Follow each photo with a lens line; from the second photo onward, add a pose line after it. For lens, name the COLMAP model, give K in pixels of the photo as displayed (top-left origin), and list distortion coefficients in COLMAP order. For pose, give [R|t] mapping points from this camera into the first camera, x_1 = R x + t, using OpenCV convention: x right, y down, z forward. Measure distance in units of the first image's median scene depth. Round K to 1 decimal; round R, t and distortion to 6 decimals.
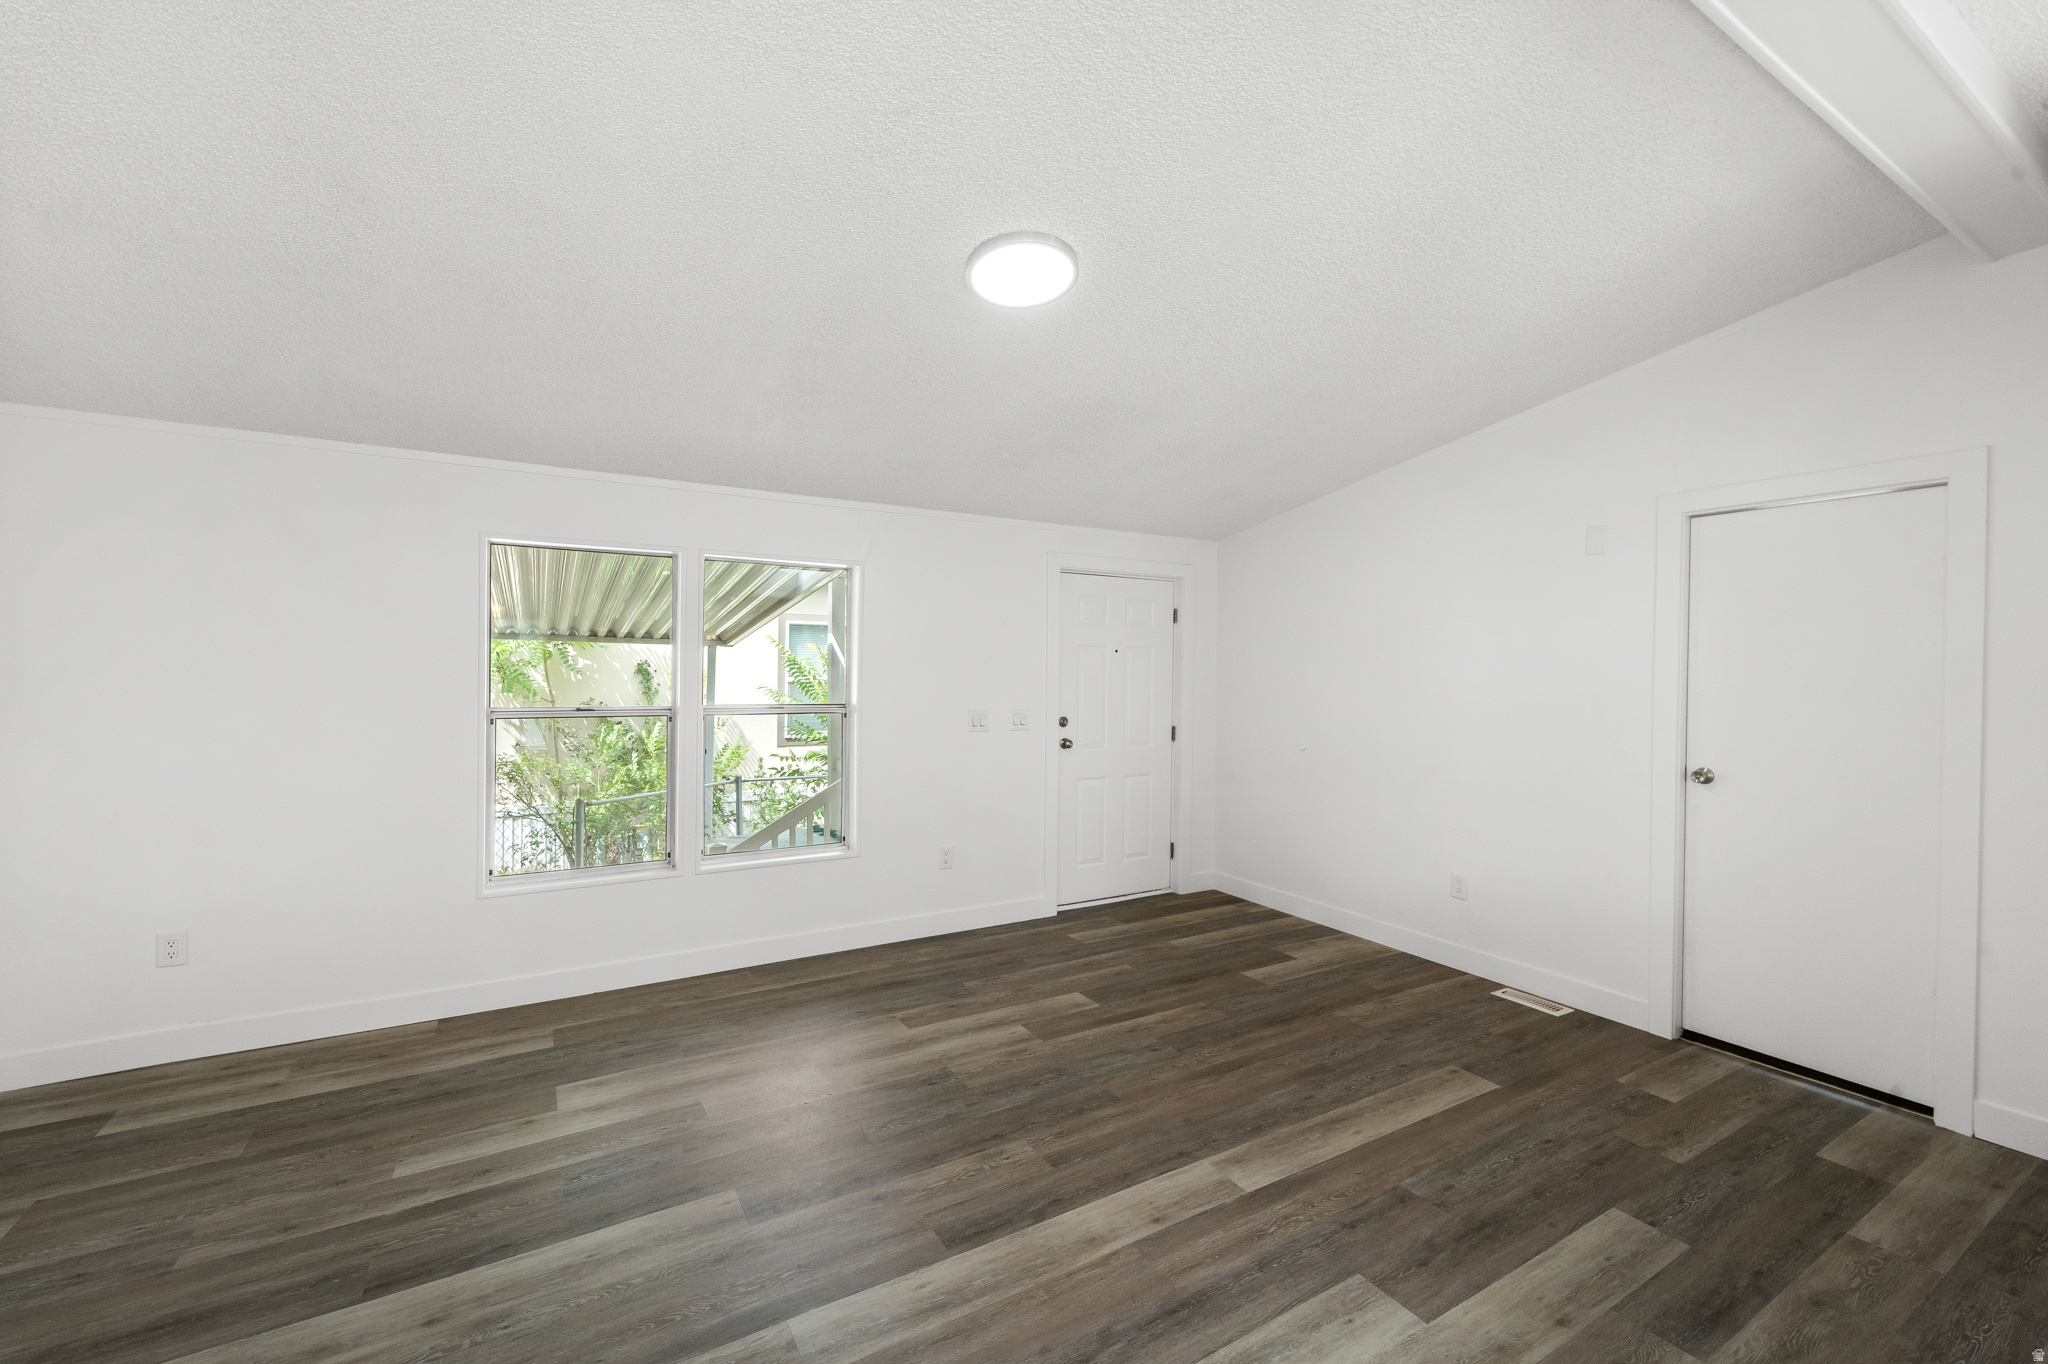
lens RADIAL K [[844.2, 0, 1023.5], [0, 844.2, 674.5], [0, 0, 1]] dist [0.002791, -0.000767]
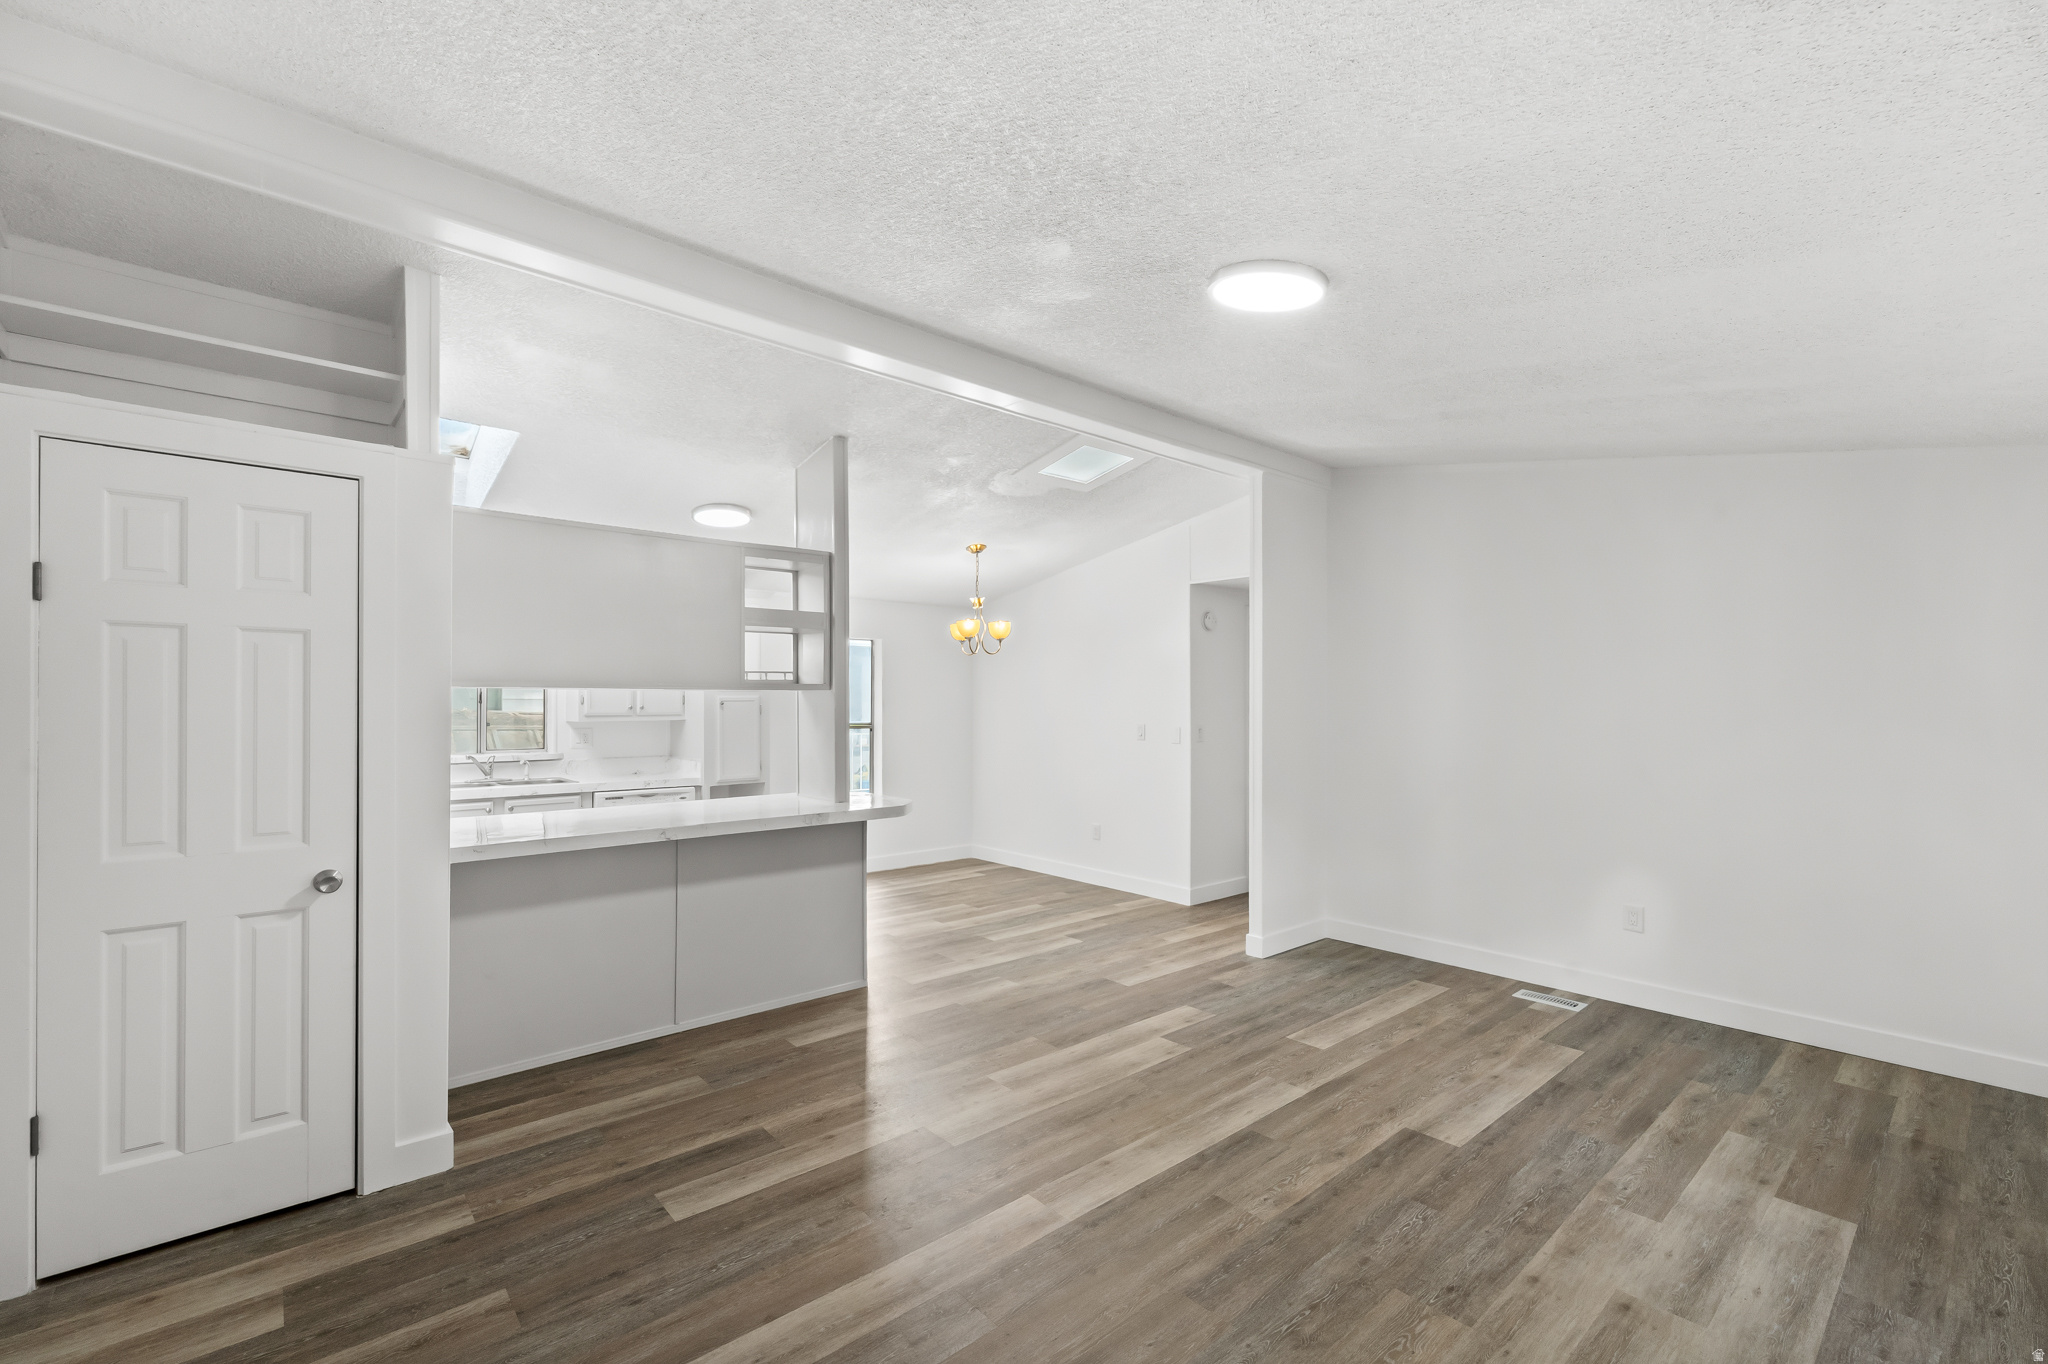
lens RADIAL K [[870.7, 0, 1024.0], [0, 870.7, 682.0], [0, 0, 1]] dist [0.002103, -0.000561]
pose [[-0.983541, -0.016767, -0.179906, 0.346689], [-0.013284, 0.999701, -0.020547, -0.001527], [0.180196, -0.017819, -0.983469, 1.512922]]
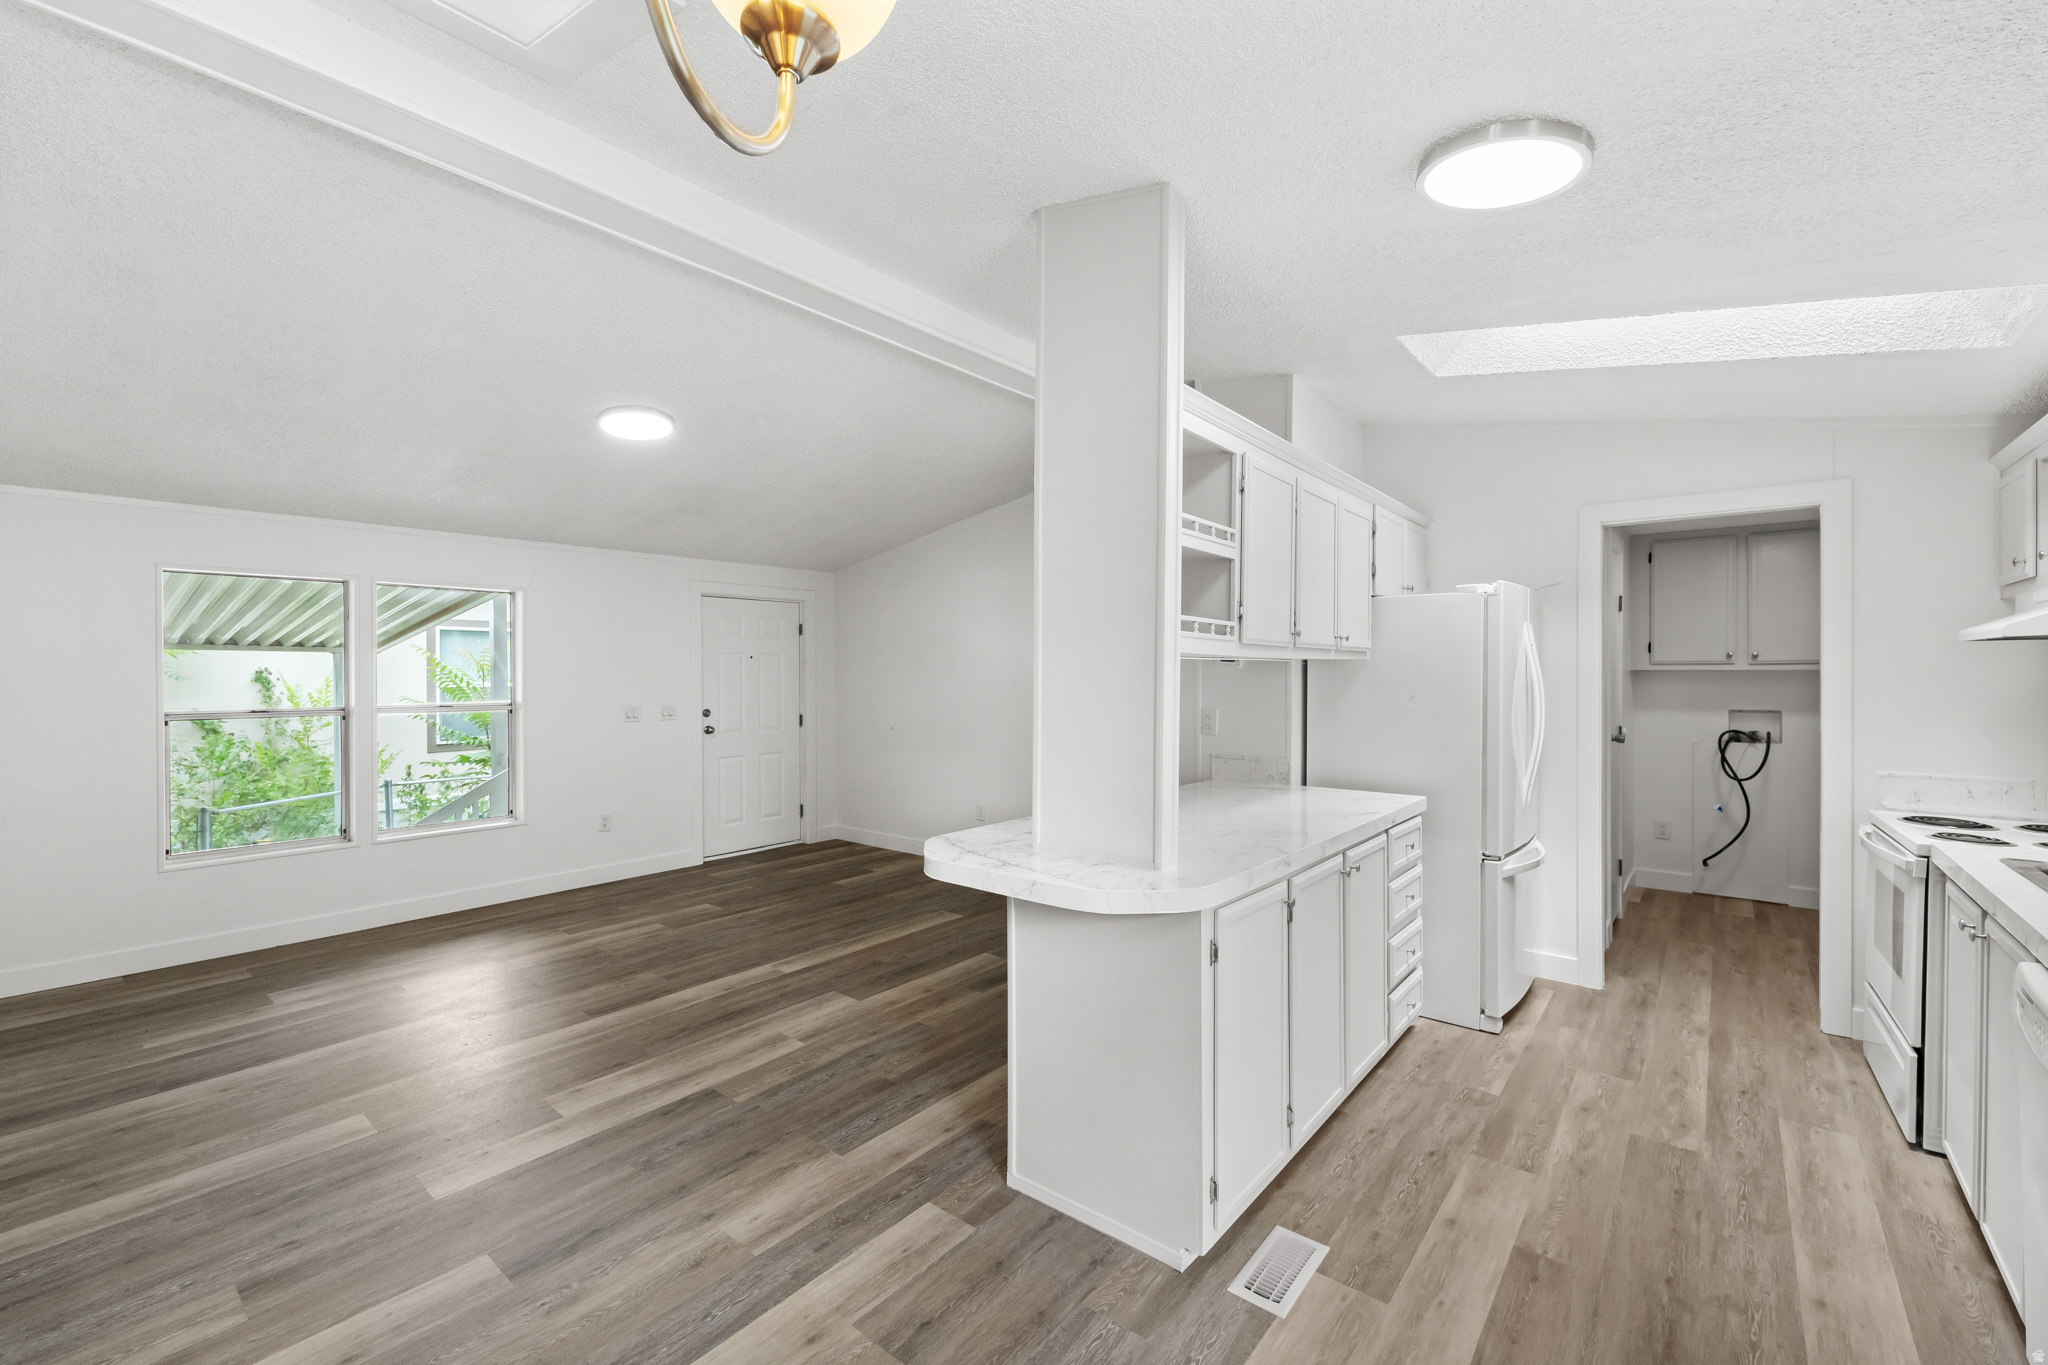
lens RADIAL K [[844.2, 0, 1023.5], [0, 844.2, 675.0], [0, 0, 1]] dist [0.002791, -0.000767]
pose [[0.940752, -0.014219, 0.338796, 0.104578], [0.014392, 0.999894, 0.002004, 0.004338], [-0.338789, 0.002991, 0.940858, -0.577402]]
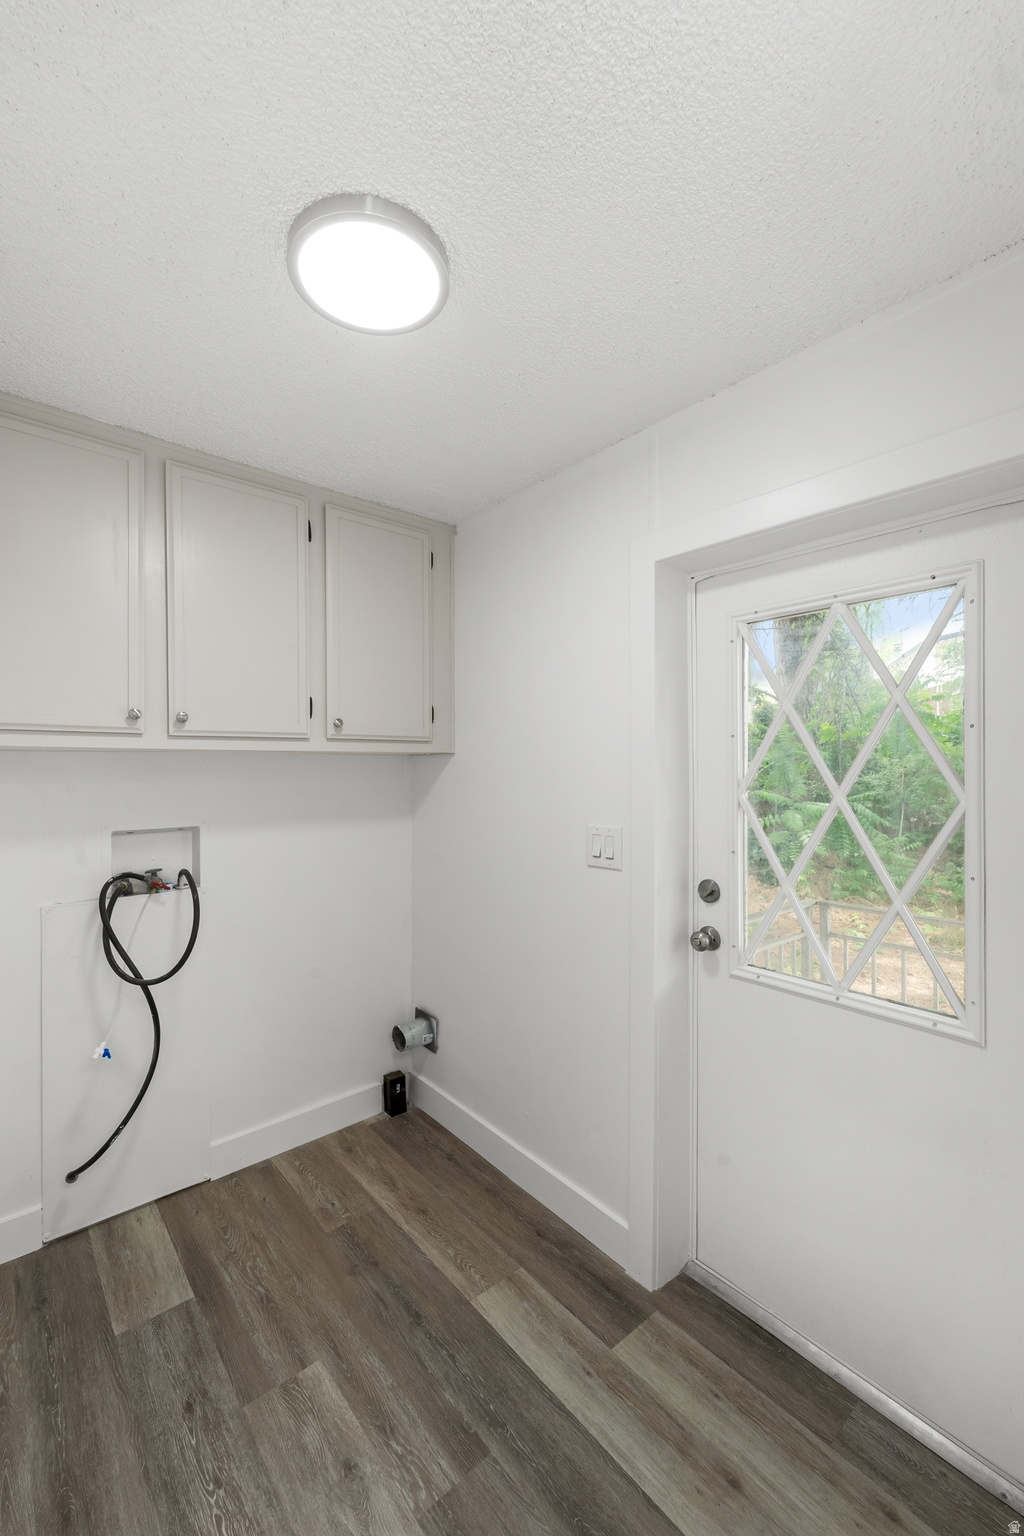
lens RADIAL K [[633.2, 0, 512.0], [0, 633.2, 768.0], [0, 0, 1]] dist [0.002791, -0.000767]
pose [[-0.170535, -0.015369, 0.985232, 1.313806], [0.002187, 0.999870, 0.015976, 0.026598], [-0.985349, 0.004880, -0.170479, 0.247123]]
